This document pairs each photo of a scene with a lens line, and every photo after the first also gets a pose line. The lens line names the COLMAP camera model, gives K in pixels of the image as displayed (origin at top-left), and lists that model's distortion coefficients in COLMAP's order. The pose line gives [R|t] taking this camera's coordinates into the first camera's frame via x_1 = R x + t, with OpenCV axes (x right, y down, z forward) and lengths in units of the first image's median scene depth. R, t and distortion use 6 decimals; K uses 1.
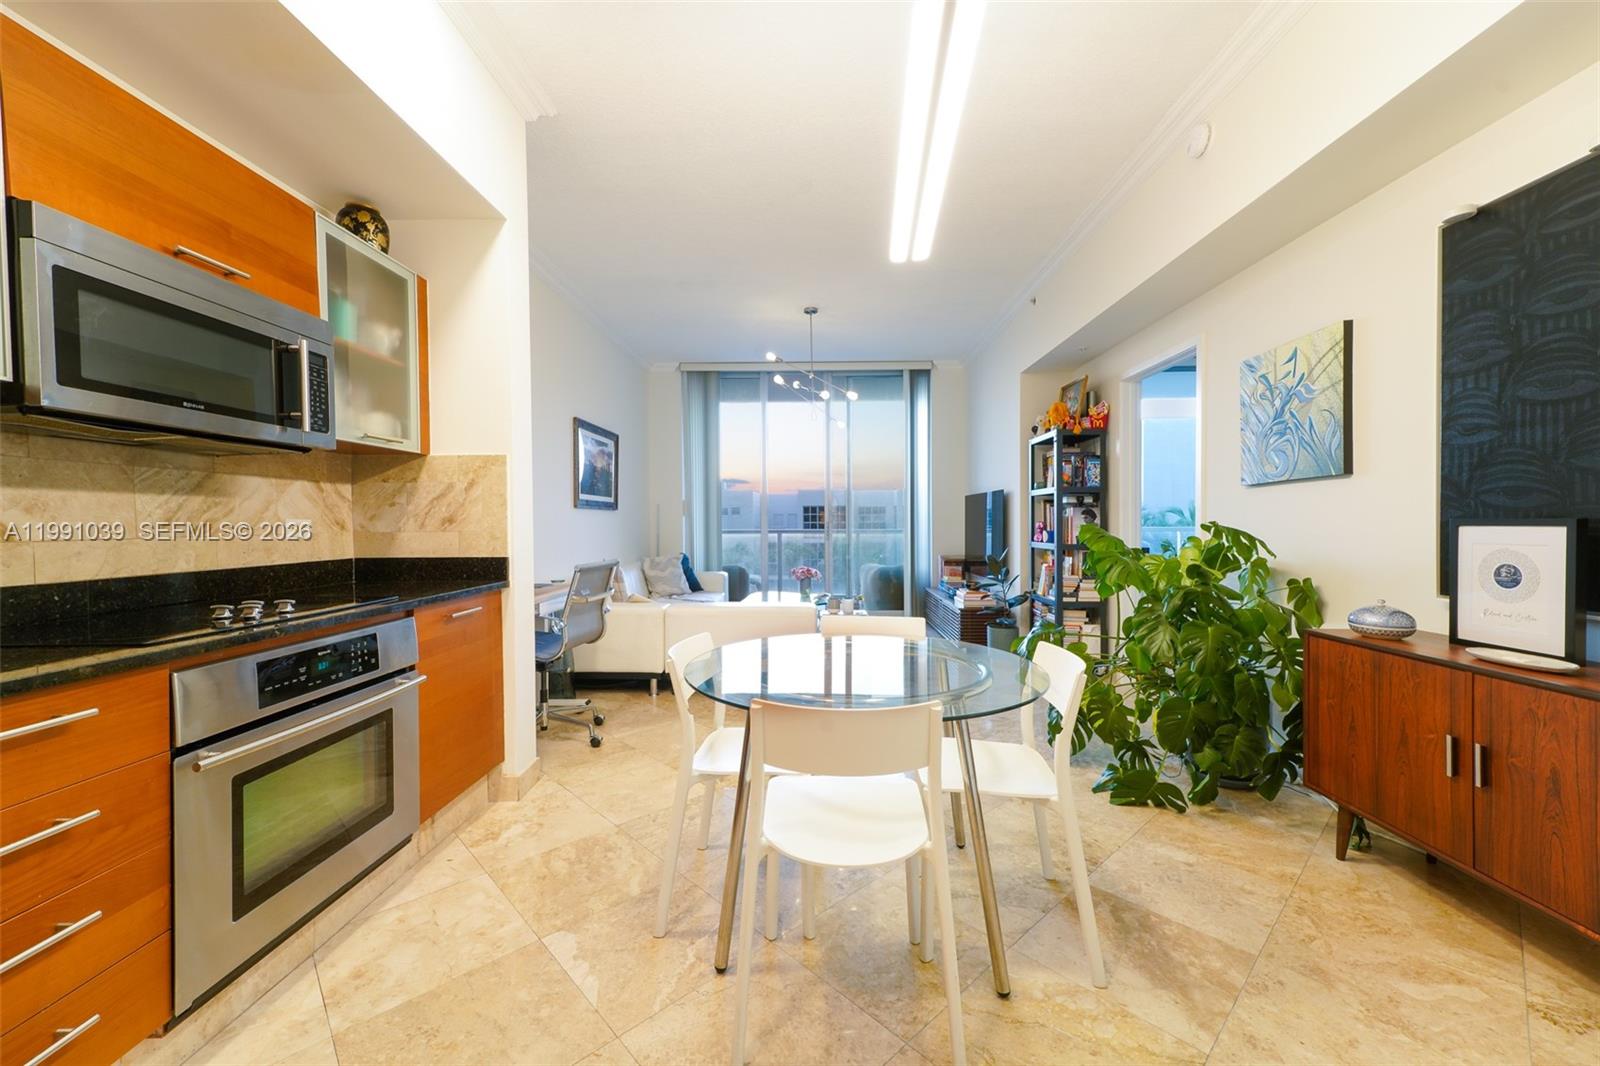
lens RADIAL K [[639.5, 0, 811.2], [0, 639.5, 526.3], [0, 0, 1]] dist [0.001189, 0.000218]
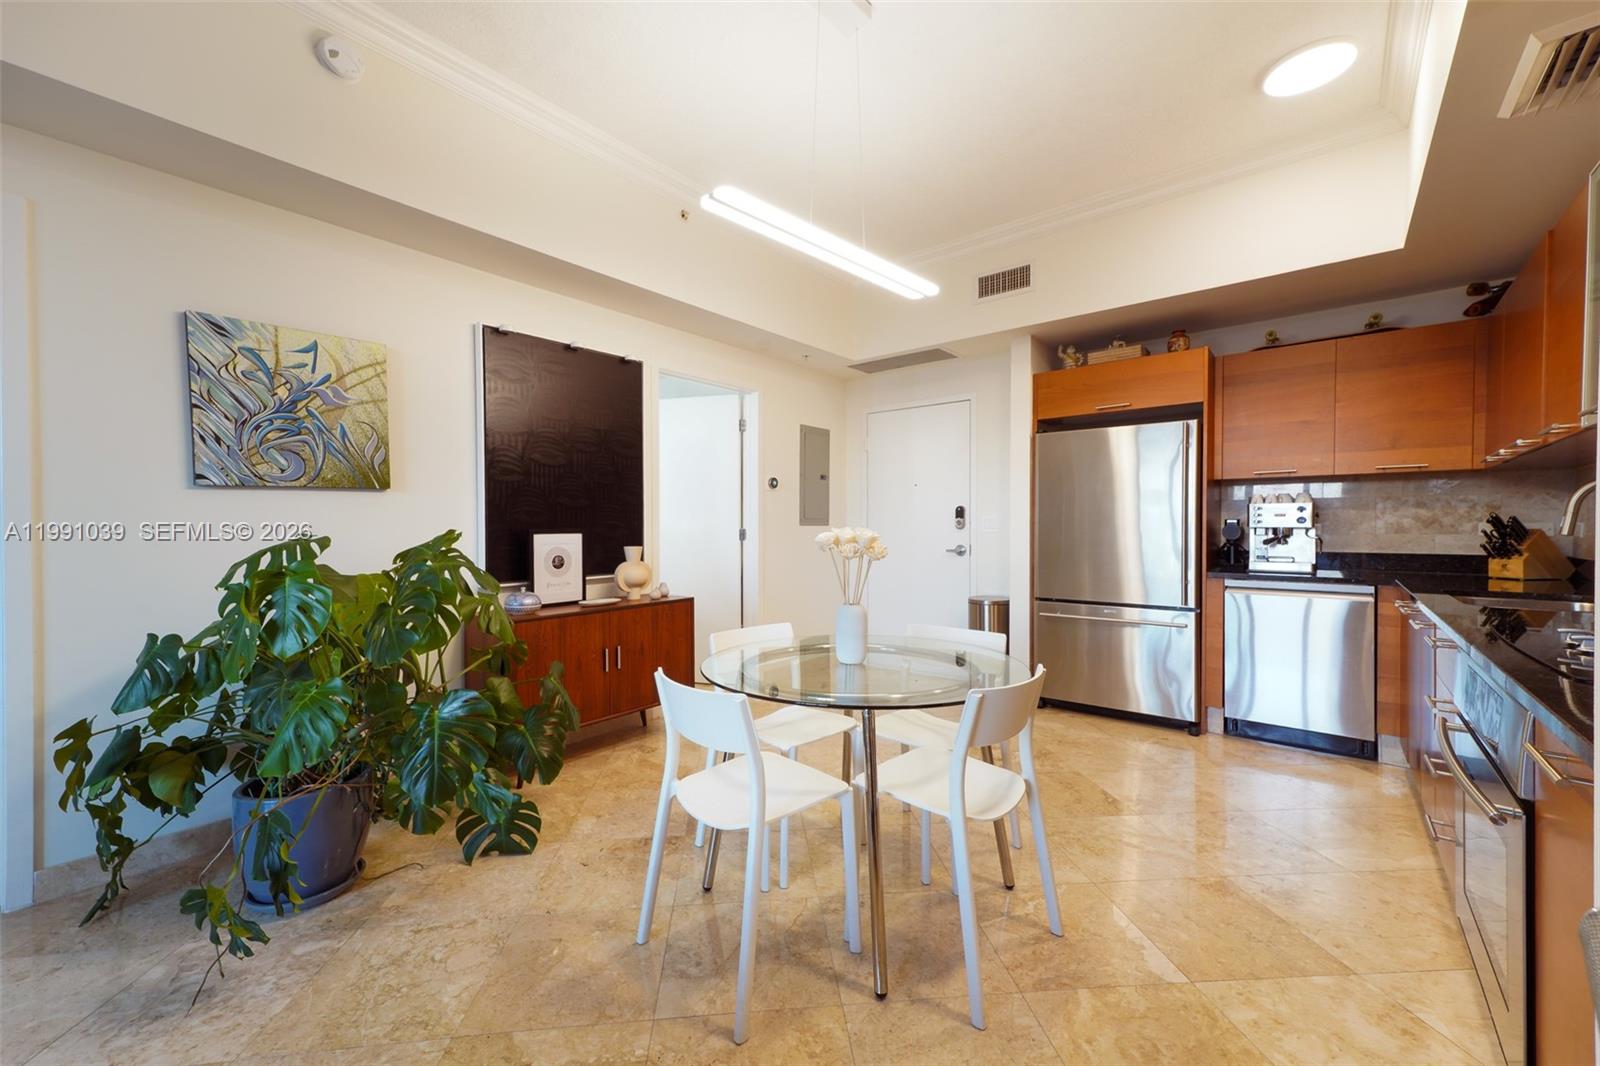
lens RADIAL K [[639.5, 0, 811.2], [0, 639.5, 526.3], [0, 0, 1]] dist [0.001189, 0.000218]
pose [[-0.796043, 0.005027, 0.605219, -0.442278], [0.010246, 0.999934, 0.005170, -0.019466], [-0.605154, 0.010316, -0.796042, 1.655461]]
